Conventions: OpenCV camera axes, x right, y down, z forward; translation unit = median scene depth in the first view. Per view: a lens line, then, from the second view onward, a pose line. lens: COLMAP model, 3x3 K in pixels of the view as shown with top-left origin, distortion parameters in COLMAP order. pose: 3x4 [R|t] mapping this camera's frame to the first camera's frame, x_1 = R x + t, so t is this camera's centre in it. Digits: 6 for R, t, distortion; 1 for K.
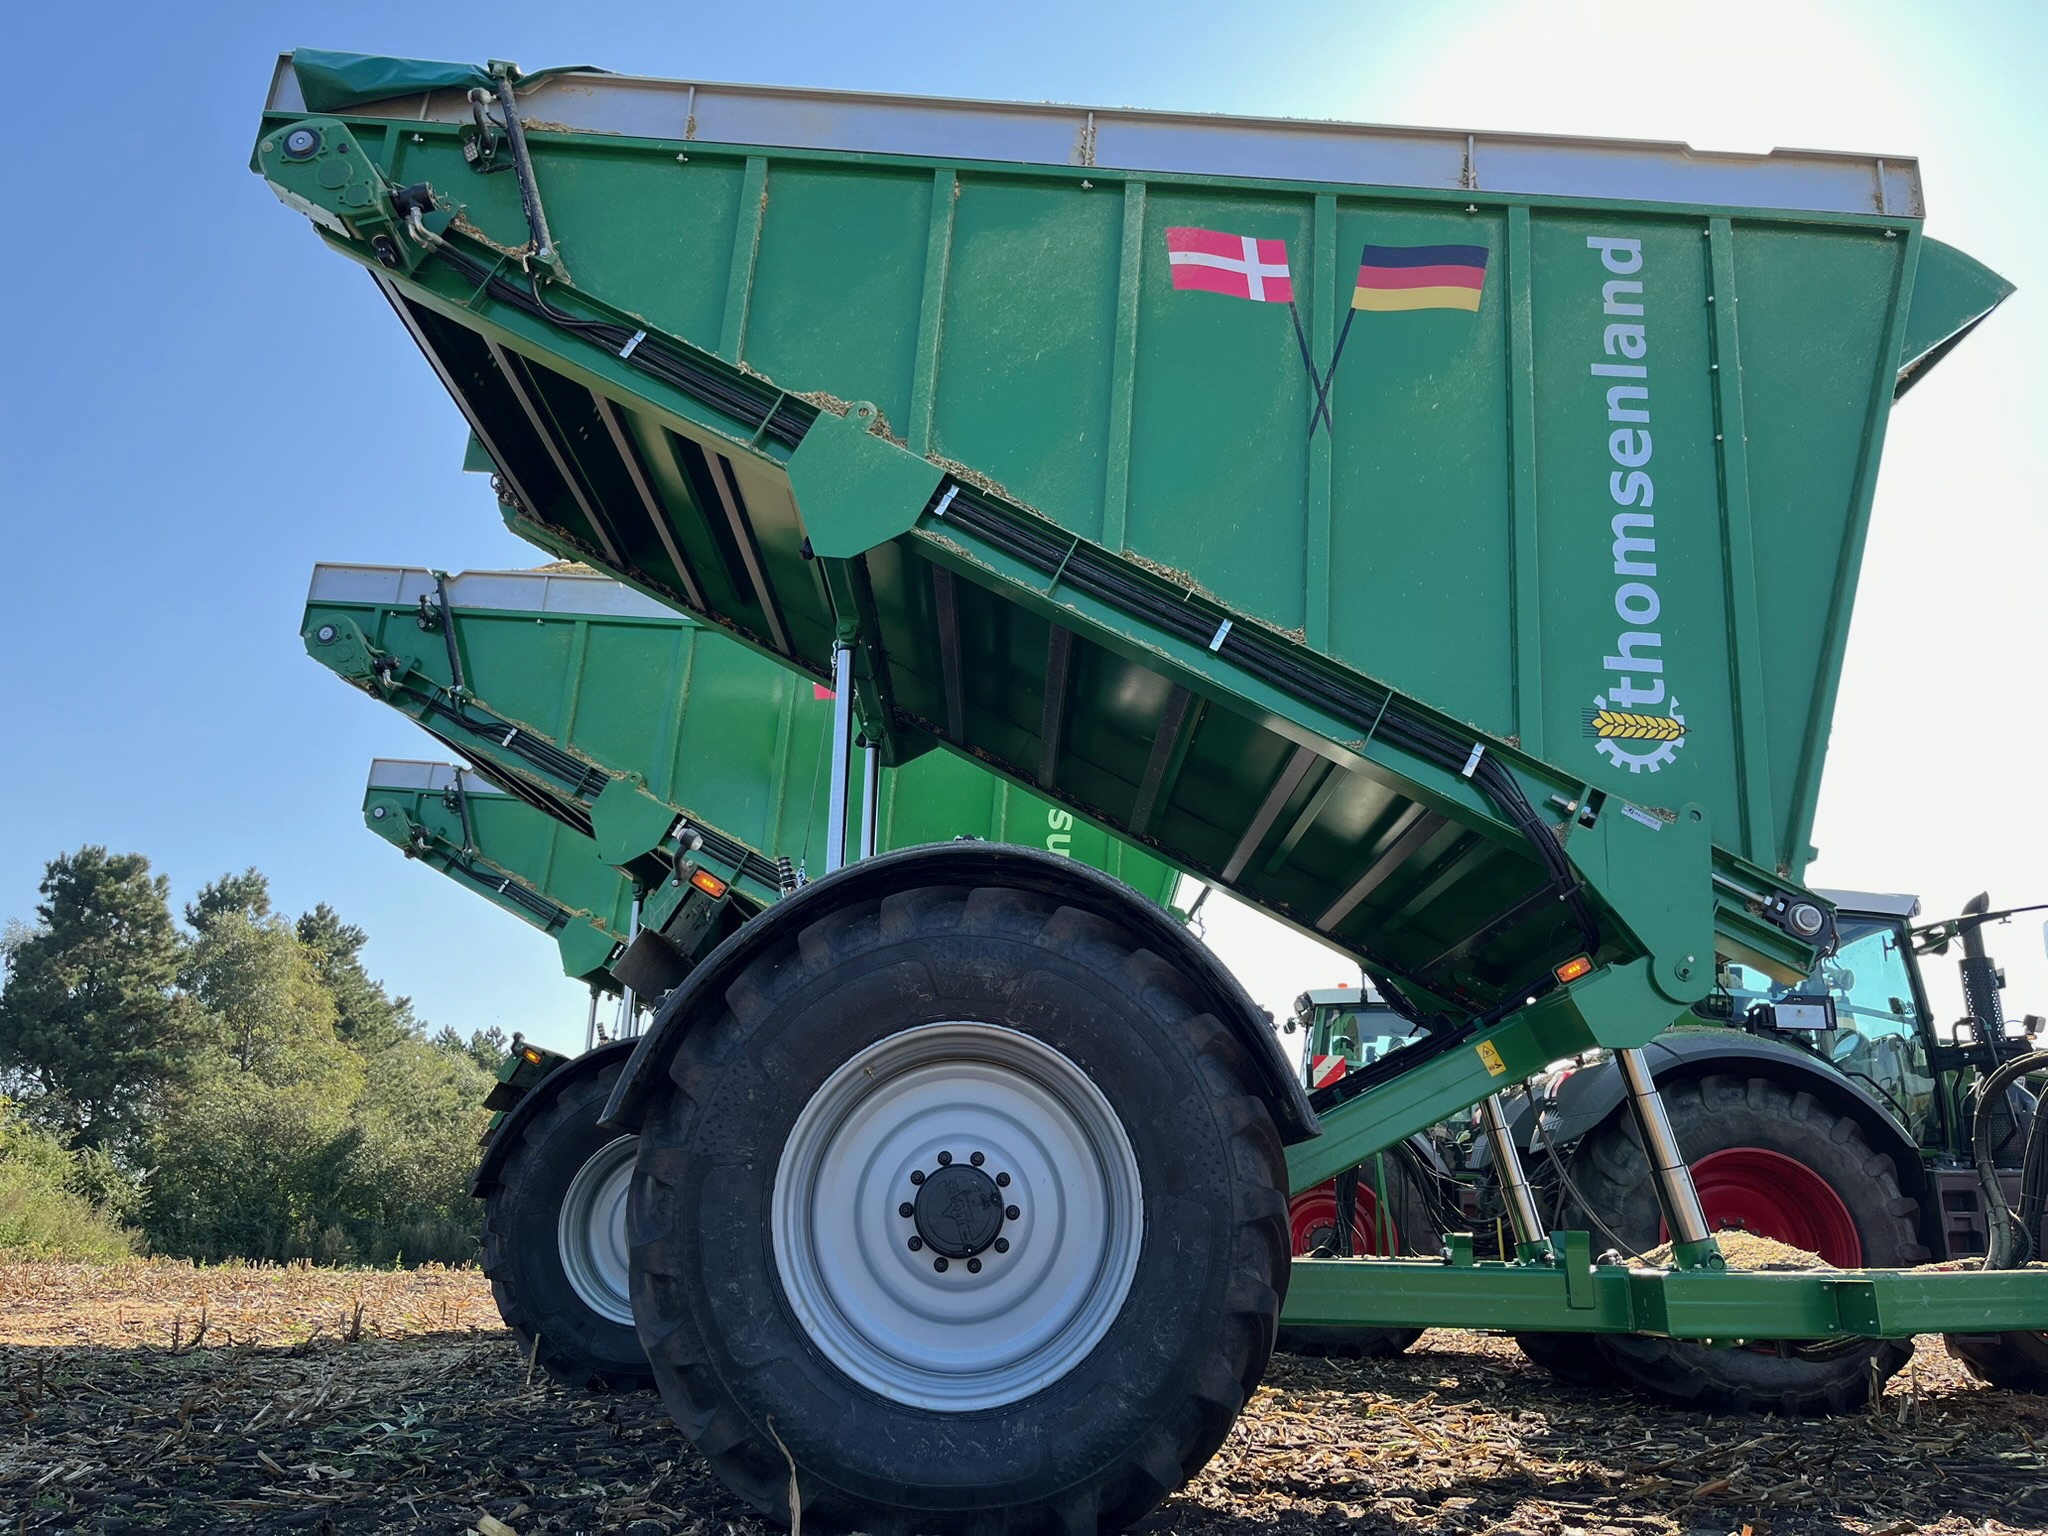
lens RADIAL K [[1545.0, 0, 1000.5], [0, 1545.0, 752.1], [0, 0, 1]] dist [0.058452, -0.071746]
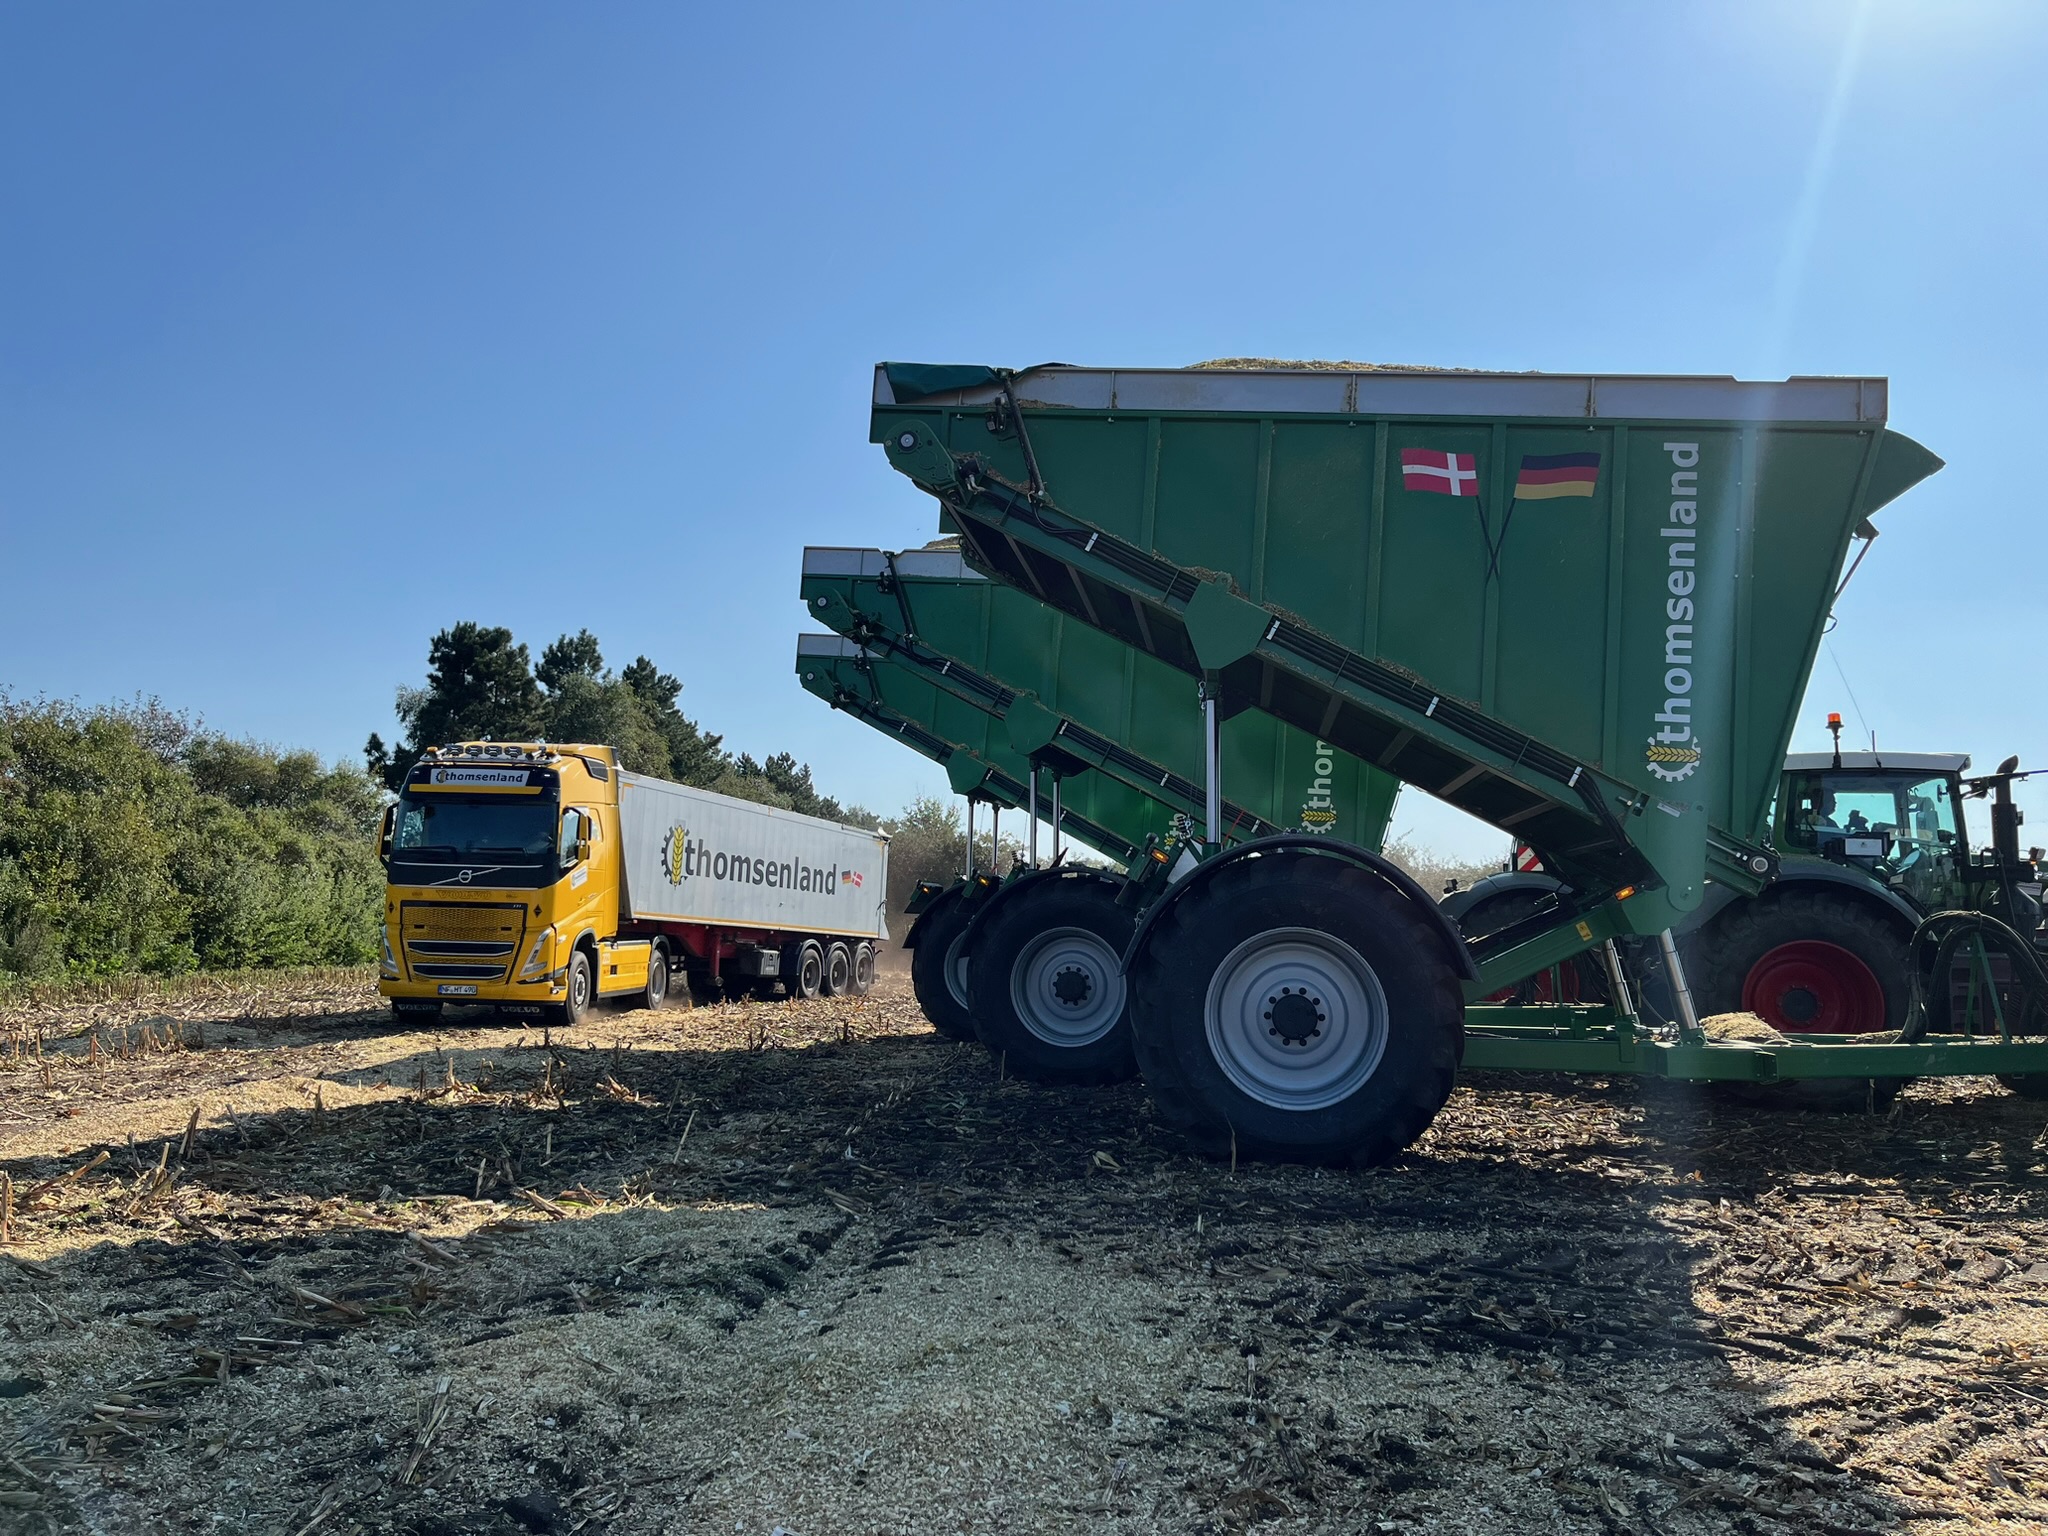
lens RADIAL K [[1545.0, 0, 1000.5], [0, 1545.0, 752.1], [0, 0, 1]] dist [0.058452, -0.071746]
pose [[0.988194, -0.020927, -0.151775, -0.073589], [0.049561, 0.981028, 0.187424, -0.353895], [0.144973, -0.192733, 0.970483, -0.763097]]
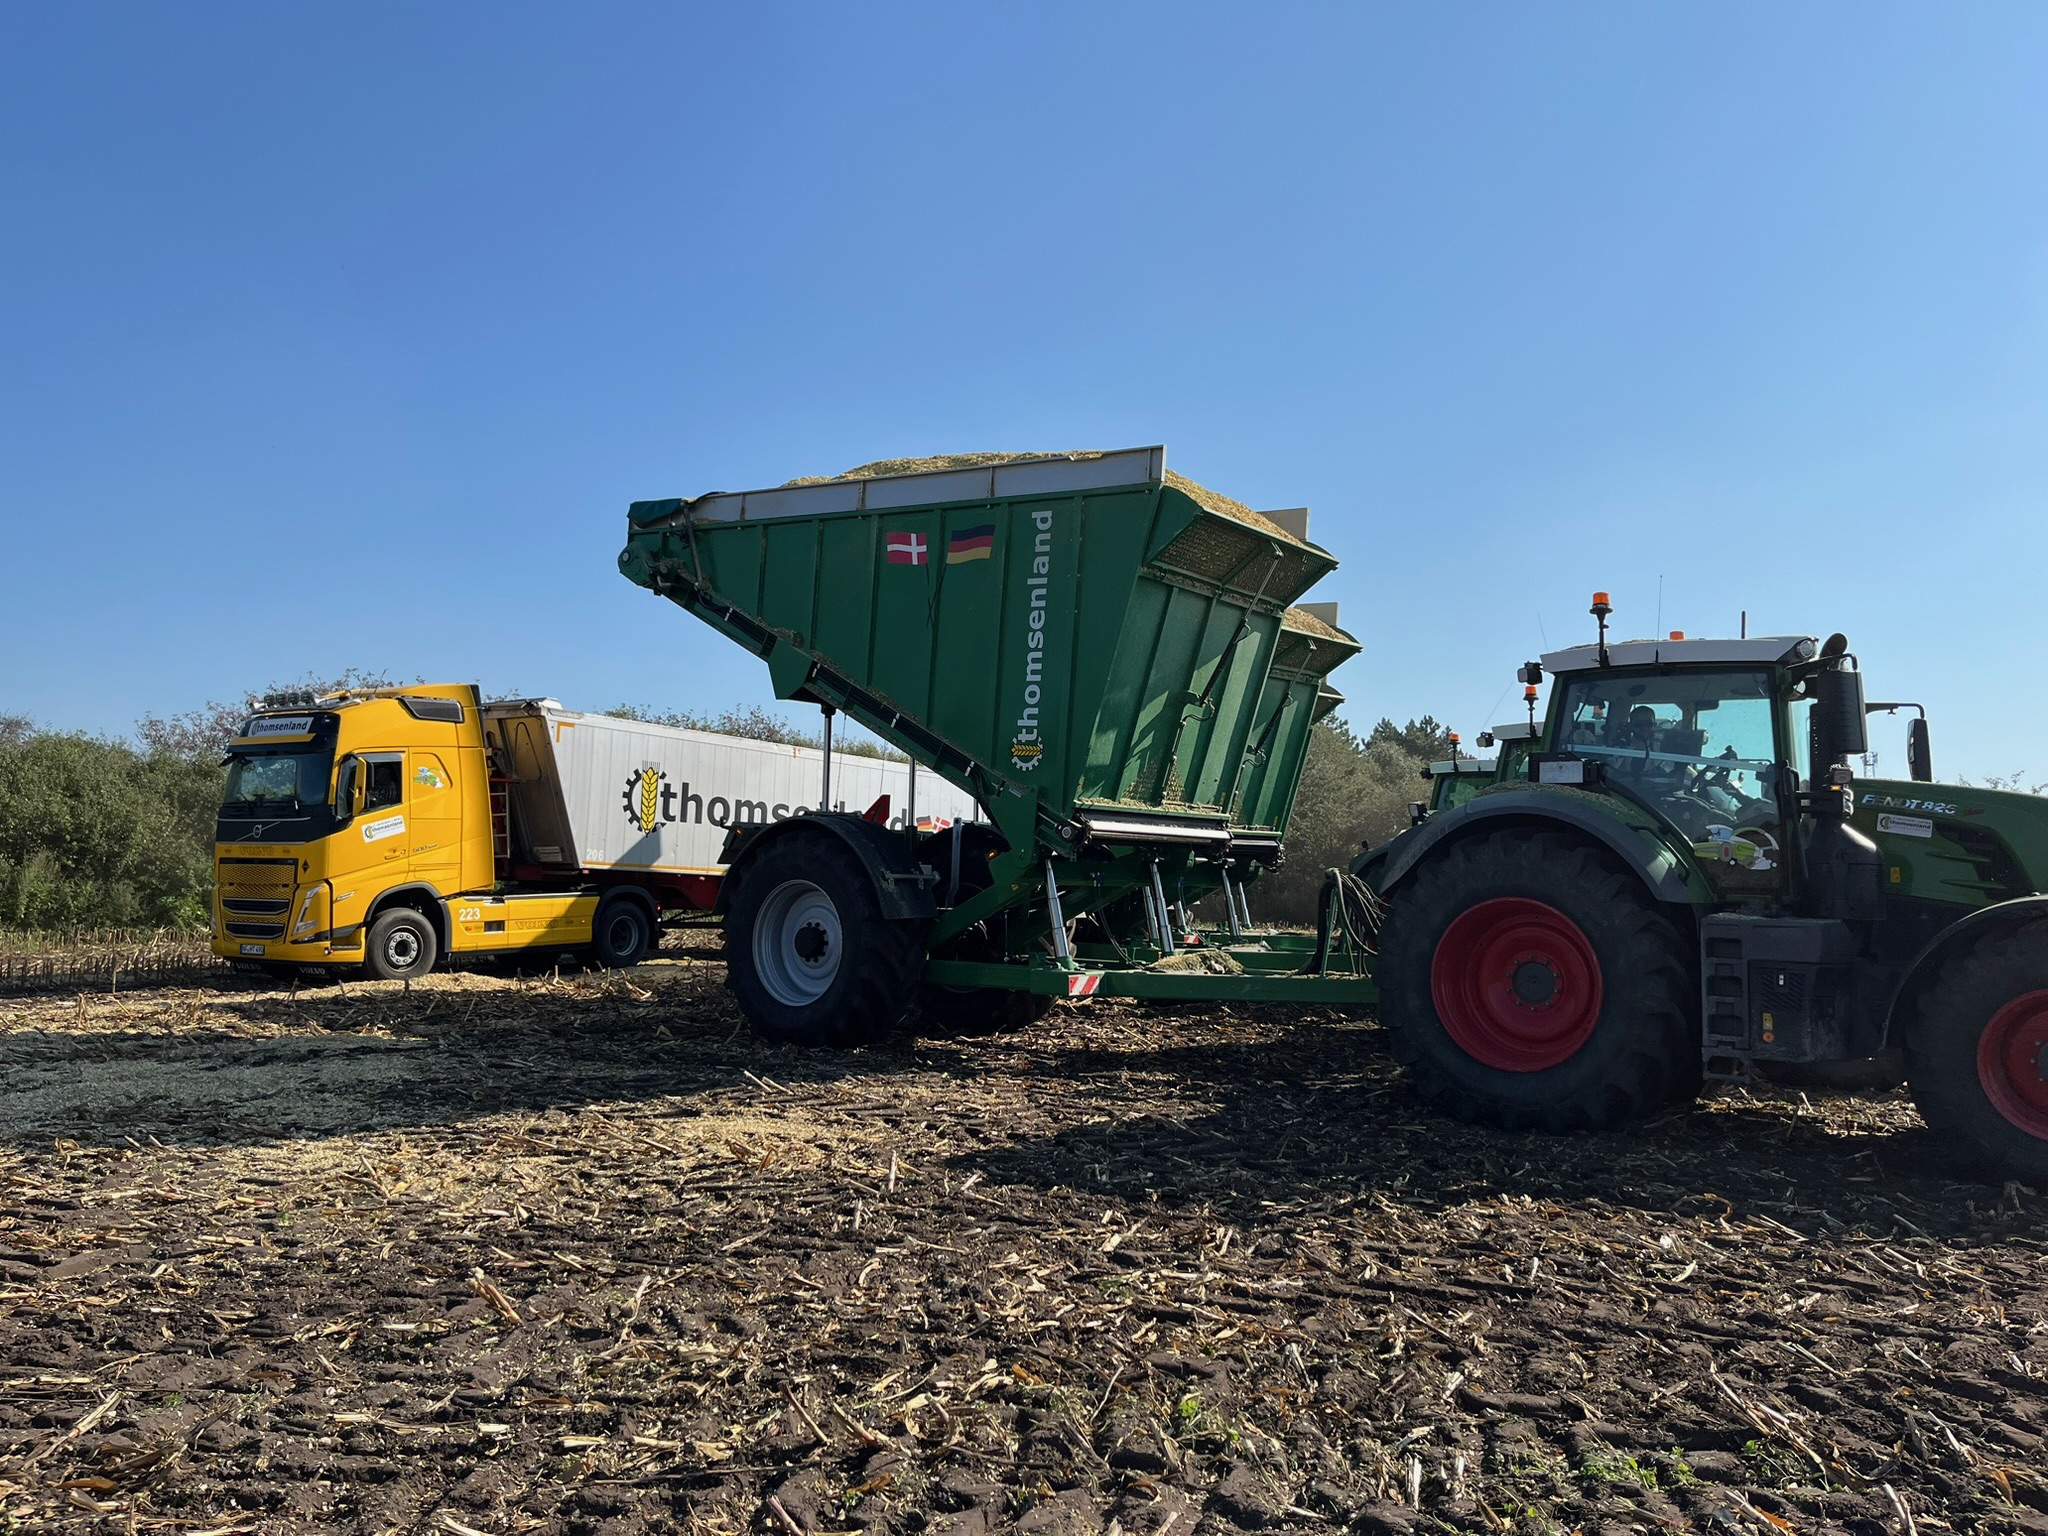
lens RADIAL K [[1545.0, 0, 1000.5], [0, 1545.0, 752.1], [0, 0, 1]] dist [0.058452, -0.071746]
pose [[0.792567, -0.051745, -0.607585, 1.630435], [0.180116, 0.971801, 0.152189, -0.342449], [0.582577, -0.230056, 0.779537, -0.775829]]
